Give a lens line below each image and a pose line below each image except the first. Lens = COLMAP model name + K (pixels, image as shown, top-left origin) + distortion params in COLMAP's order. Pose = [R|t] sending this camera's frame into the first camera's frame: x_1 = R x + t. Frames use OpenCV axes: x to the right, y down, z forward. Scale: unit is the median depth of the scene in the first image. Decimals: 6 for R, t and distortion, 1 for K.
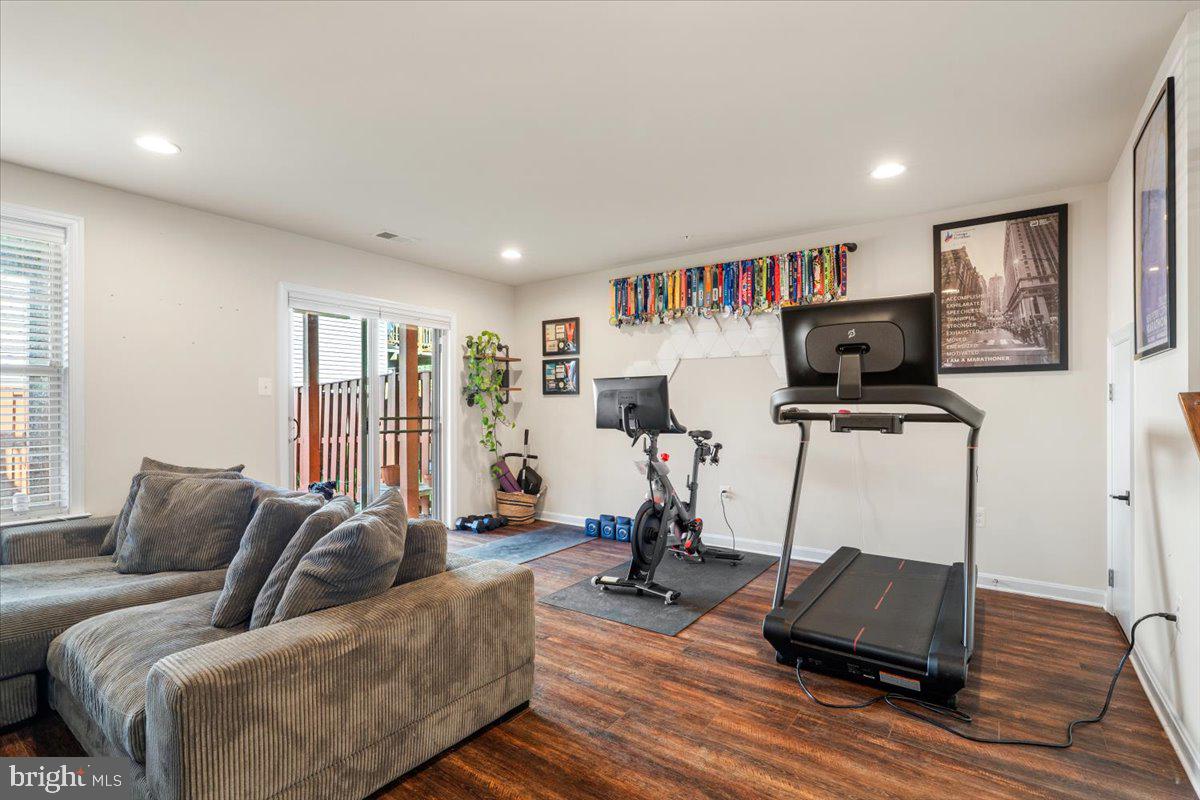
lens RADIAL K [[558.9, 0, 597.2], [0, 558.9, 406.0], [0, 0, 1]] dist [-0.001510, -0.000177]
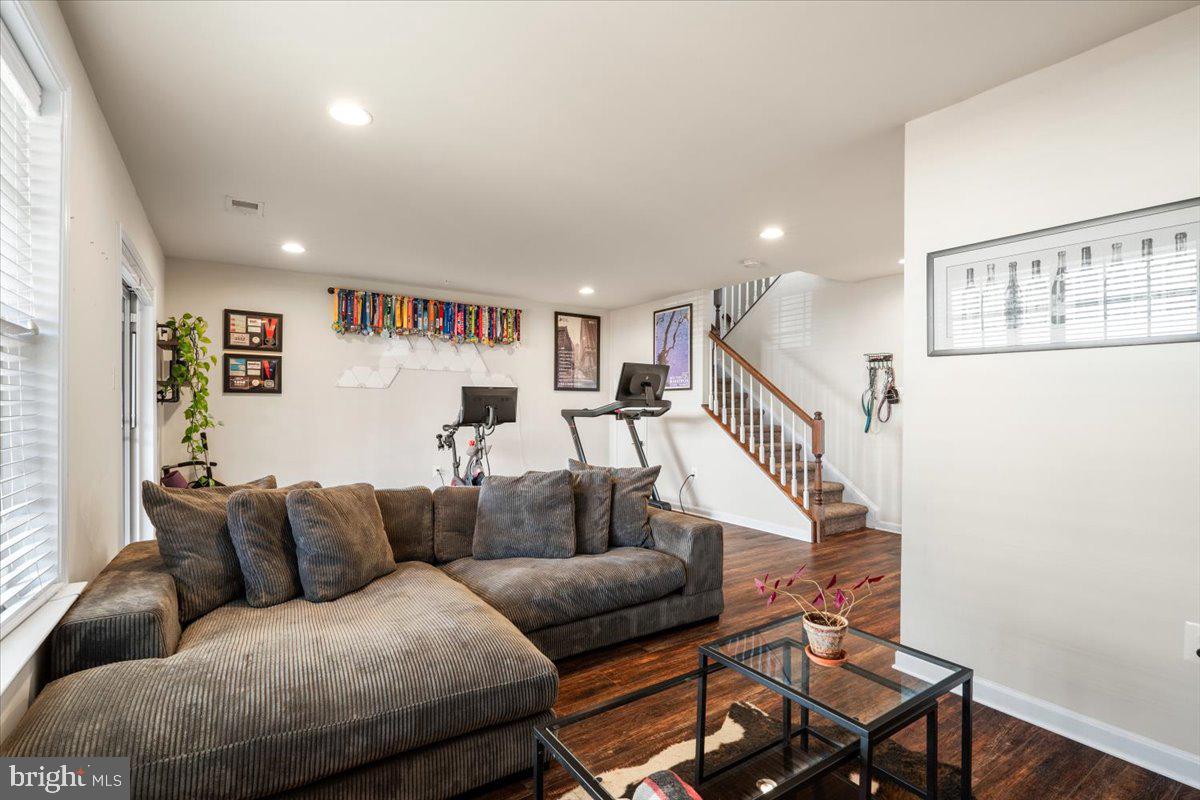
lens RADIAL K [[558.9, 0, 598.5], [0, 558.9, 403.5], [0, 0, 1]] dist [-0.001510, -0.000177]
pose [[0.343807, 0.011448, 0.938971, -0.850011], [-0.005634, 0.999933, -0.010129, 0.003165], [-0.939023, -0.001808, 0.343848, 0.169031]]
